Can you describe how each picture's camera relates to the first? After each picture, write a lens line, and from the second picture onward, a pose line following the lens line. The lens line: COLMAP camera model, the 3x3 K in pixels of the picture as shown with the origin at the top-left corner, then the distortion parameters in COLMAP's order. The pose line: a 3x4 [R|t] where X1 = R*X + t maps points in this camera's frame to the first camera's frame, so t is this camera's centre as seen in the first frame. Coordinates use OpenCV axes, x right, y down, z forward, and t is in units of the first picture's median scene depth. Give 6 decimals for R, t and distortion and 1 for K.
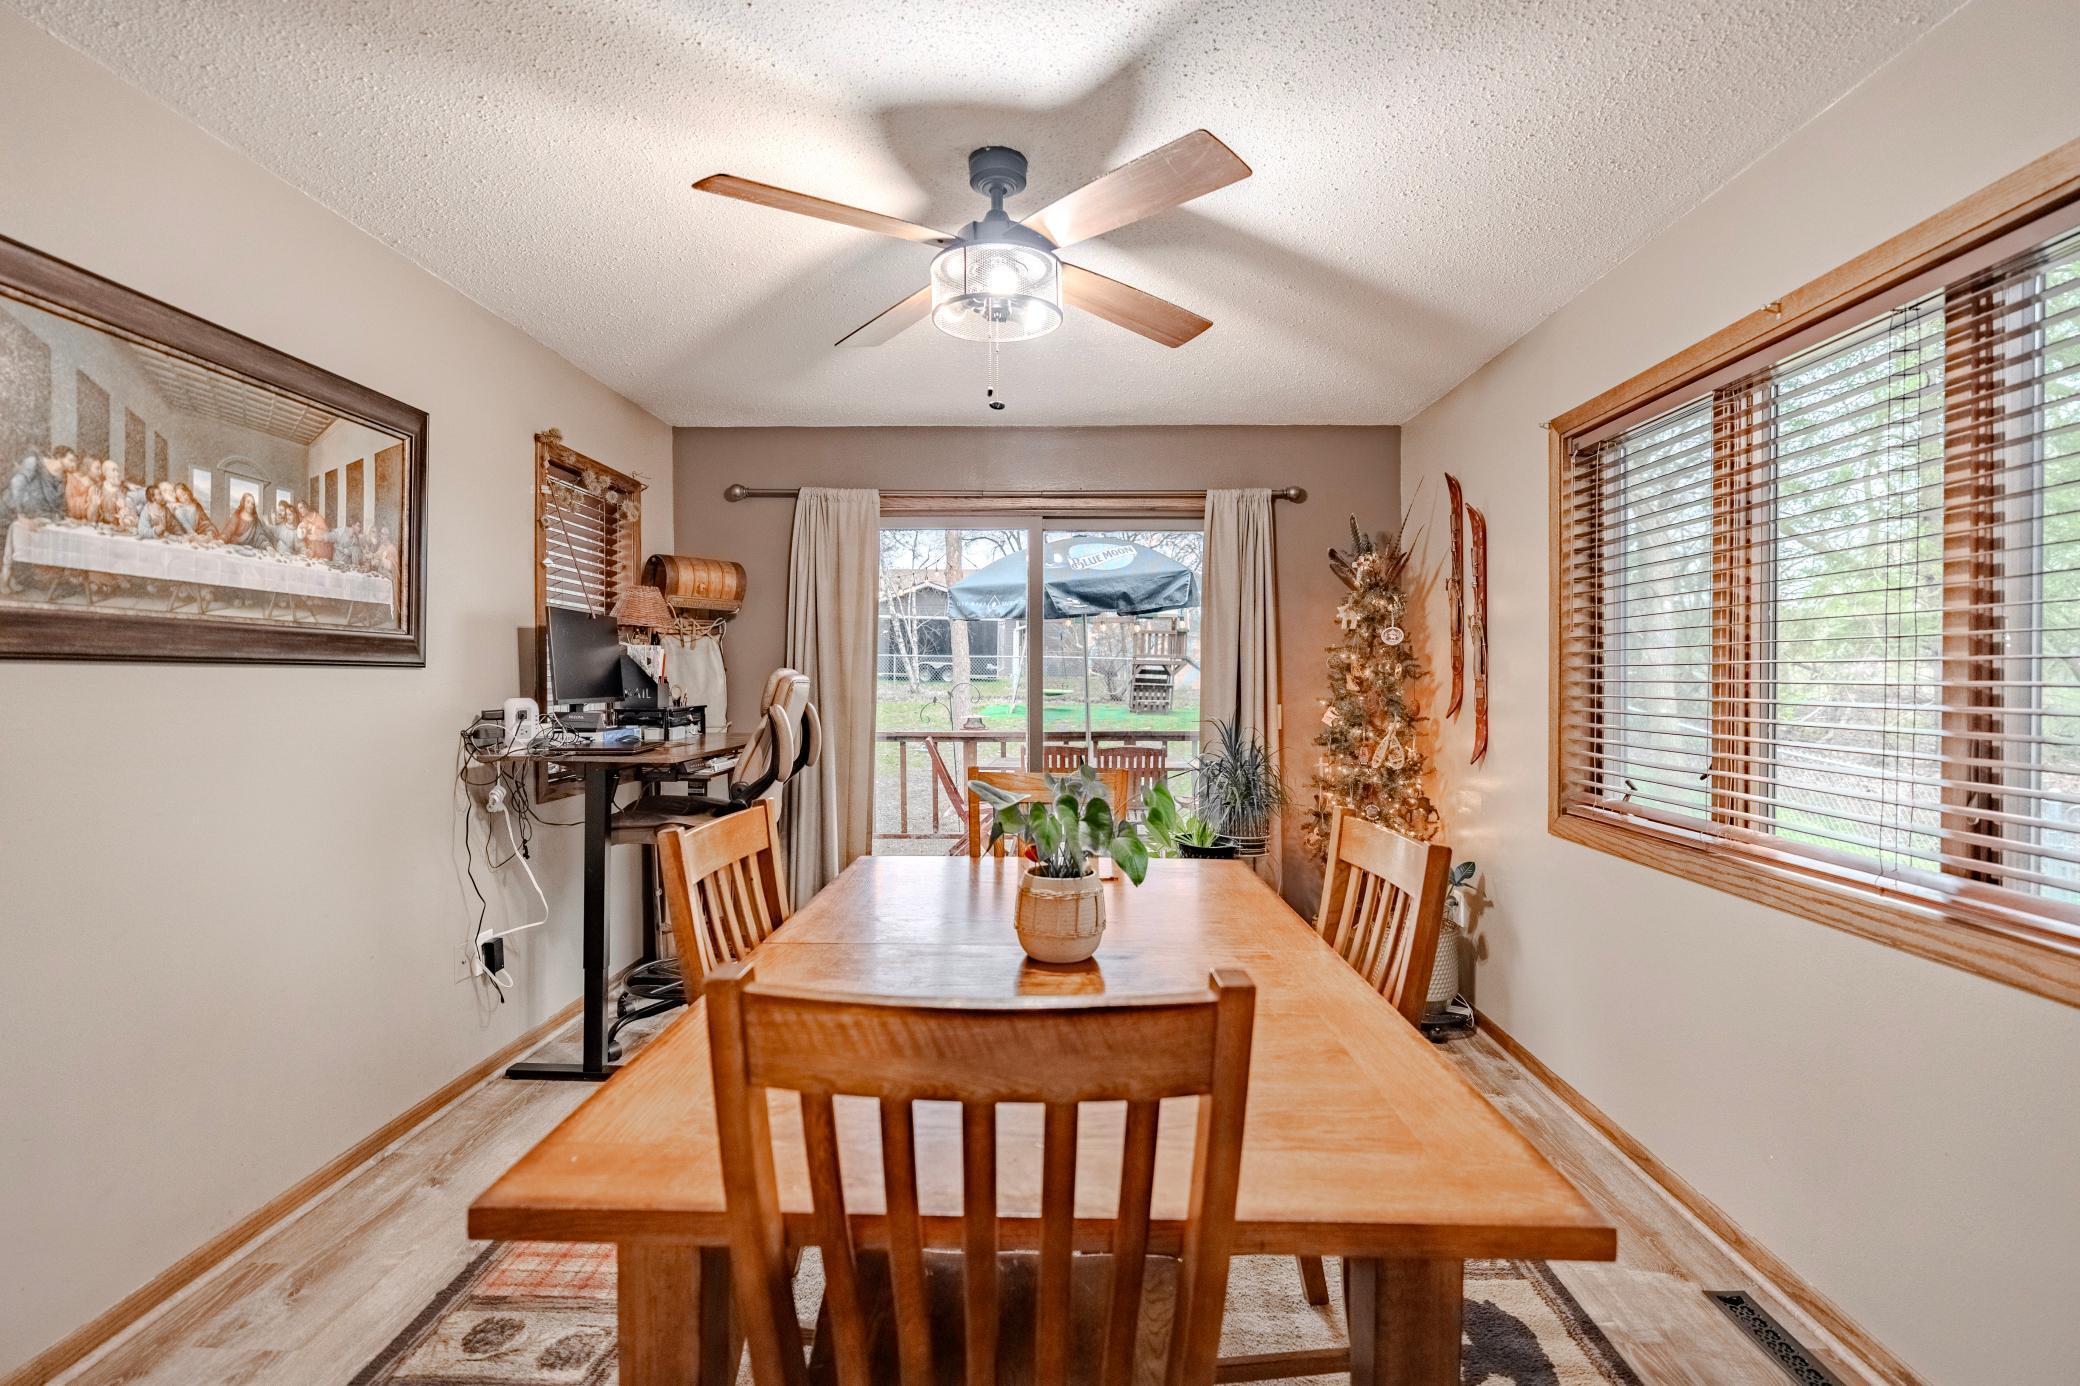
lens RADIAL K [[940.3, 0, 1045.1], [0, 940.3, 684.2], [0, 0, 1]] dist [-0.005549, -0.000694]
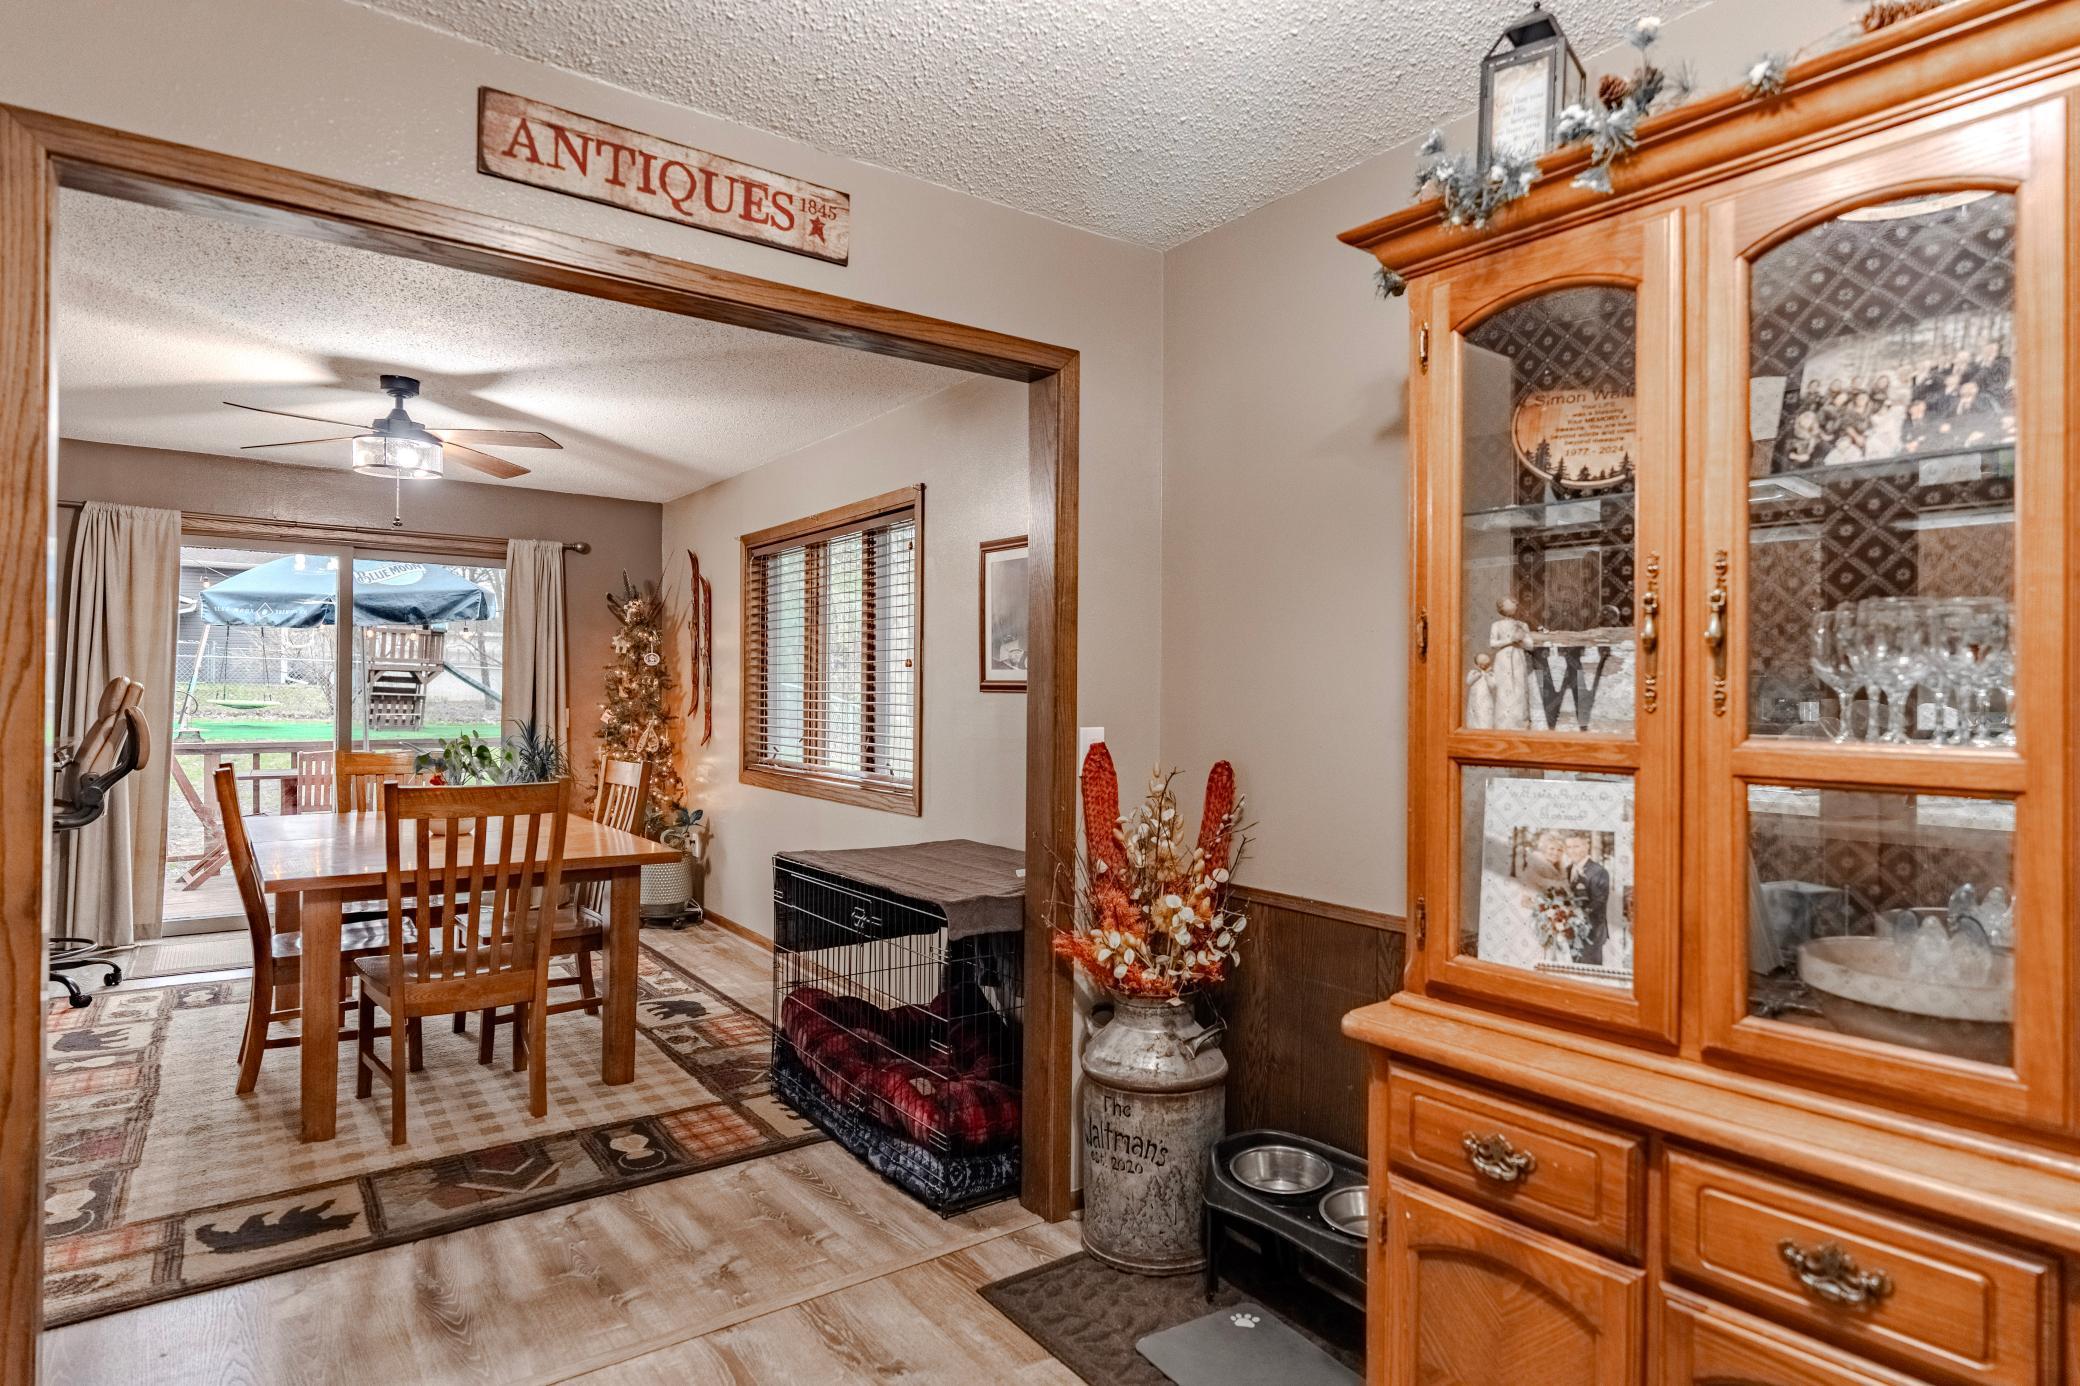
lens RADIAL K [[1133.9, 0, 1049.8], [0, 1133.9, 689.8], [0, 0, 1]] dist [0.000419, -0.000296]
pose [[0.792826, 0.008641, 0.609387, -0.200366], [-0.004892, 0.999957, -0.007815, 0.005822], [-0.609428, 0.003214, 0.792835, -0.732682]]
